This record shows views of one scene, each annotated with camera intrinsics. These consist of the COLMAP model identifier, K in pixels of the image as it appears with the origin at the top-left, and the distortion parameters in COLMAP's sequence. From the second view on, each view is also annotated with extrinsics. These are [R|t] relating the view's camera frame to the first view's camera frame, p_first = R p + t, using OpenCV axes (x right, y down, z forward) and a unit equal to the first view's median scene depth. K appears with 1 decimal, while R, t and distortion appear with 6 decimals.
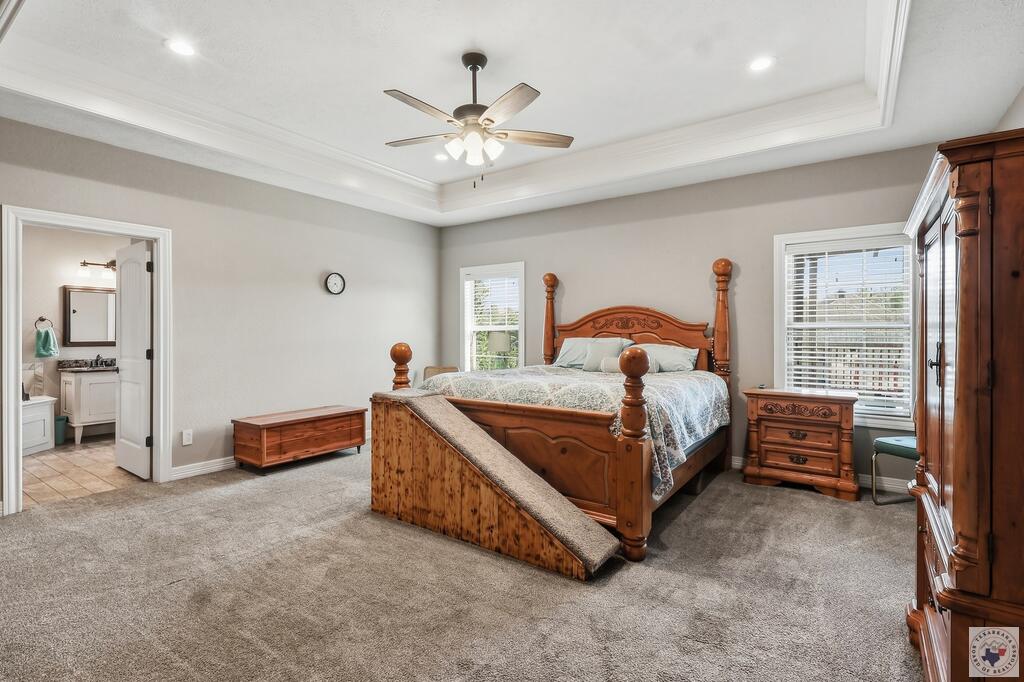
lens RADIAL K [[485.6, 0, 511.3], [0, 485.6, 334.2], [0, 0, 1]] dist [-0.001426, -0.000090]
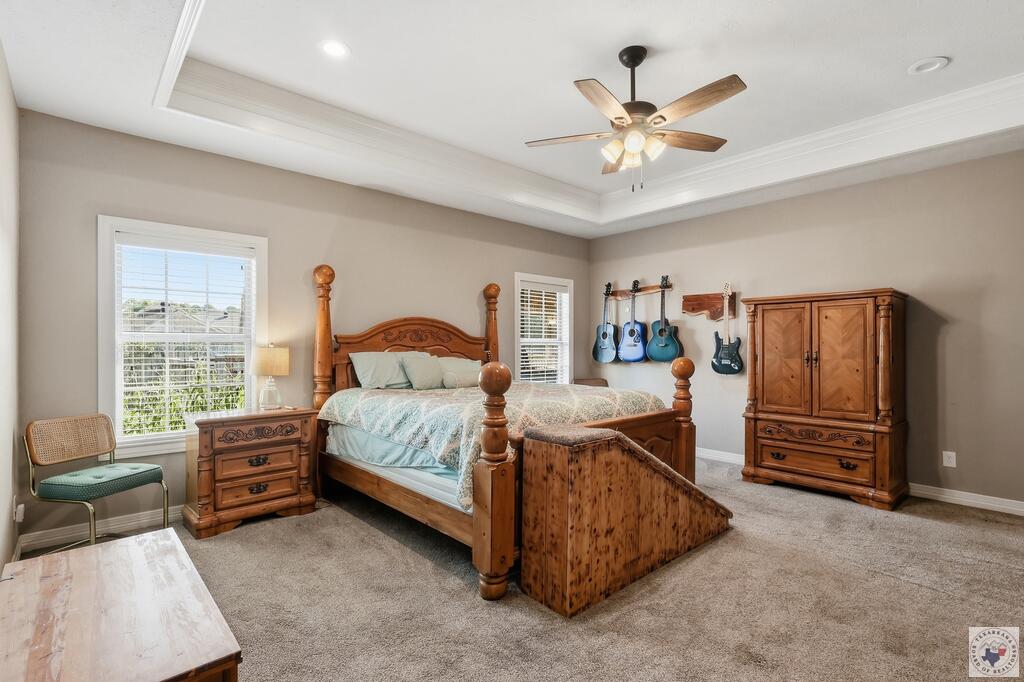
lens RADIAL K [[607.9, 0, 512.0], [0, 607.9, 341.0], [0, 0, 1]] dist [0.000281, -0.000263]
pose [[0.103135, 0.004907, 0.994655, -1.134252], [0.006985, 0.999960, -0.005658, -0.008296], [-0.994643, 0.007531, 0.103097, 1.005995]]
